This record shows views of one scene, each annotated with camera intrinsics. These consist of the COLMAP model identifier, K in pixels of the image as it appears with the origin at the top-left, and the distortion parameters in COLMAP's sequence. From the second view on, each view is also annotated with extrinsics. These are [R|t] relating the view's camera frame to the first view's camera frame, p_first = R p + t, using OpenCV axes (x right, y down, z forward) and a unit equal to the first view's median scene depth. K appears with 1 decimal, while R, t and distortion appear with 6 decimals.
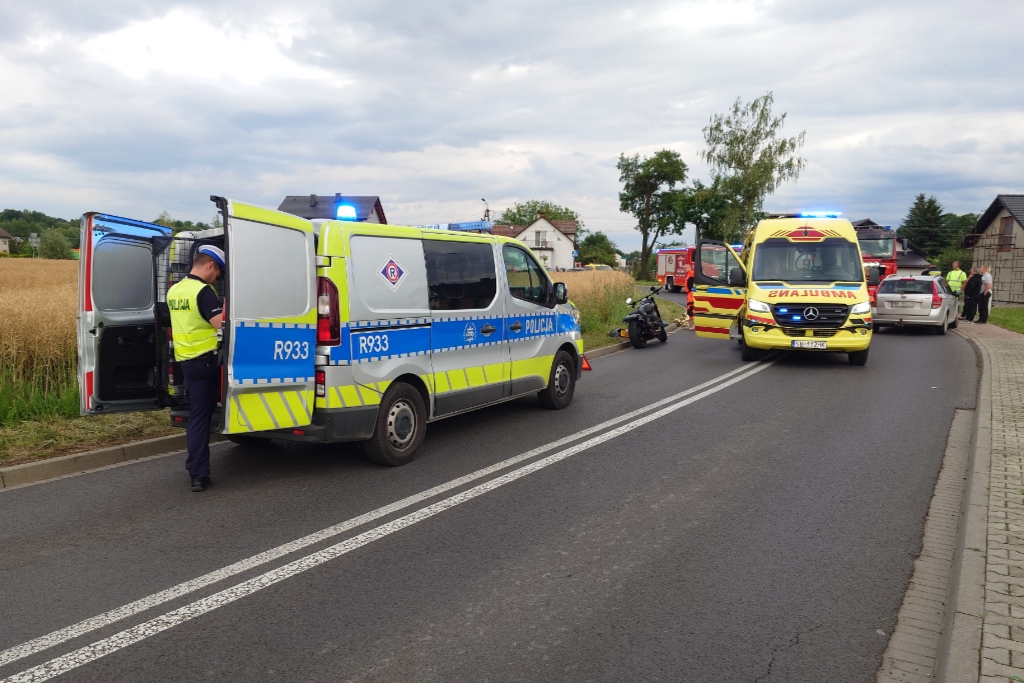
lens RADIAL K [[794.0, 0, 442.8], [0, 794.0, 339.2], [0, 0, 1]] dist [0.001924, 0.003324]
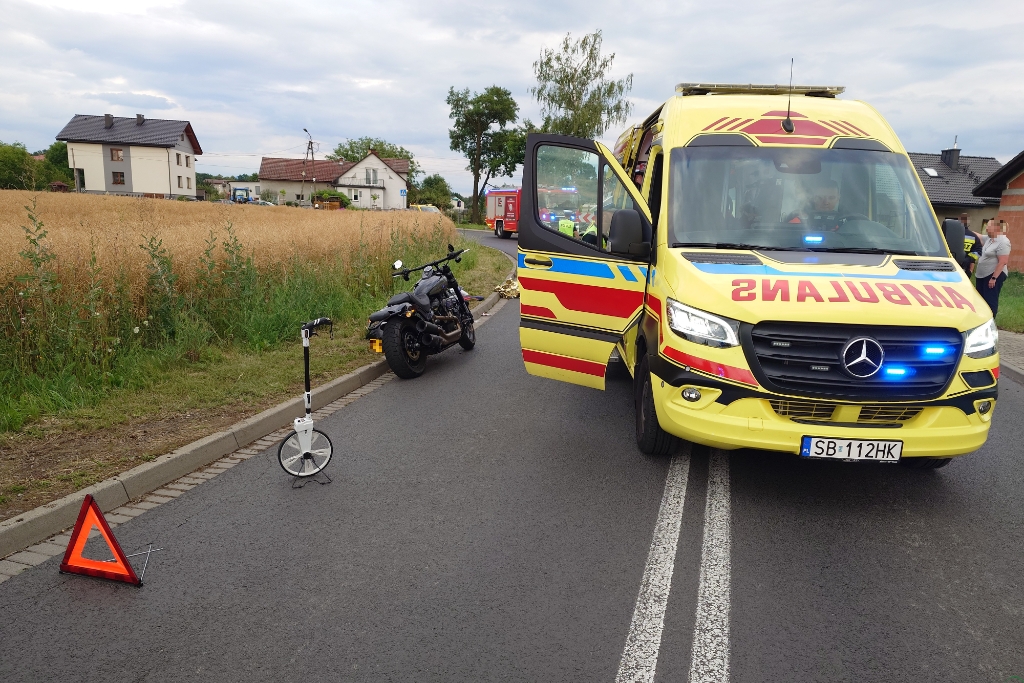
lens RADIAL K [[758.7, 0, 557.7], [0, 758.7, 343.6], [0, 0, 1]] dist [0.002570, 0.002322]
pose [[0.939850, -0.029108, 0.340346, 0.039113], [-0.000072, 0.996346, 0.085411, -0.010380], [-0.341589, -0.080298, 0.936413, 0.121792]]
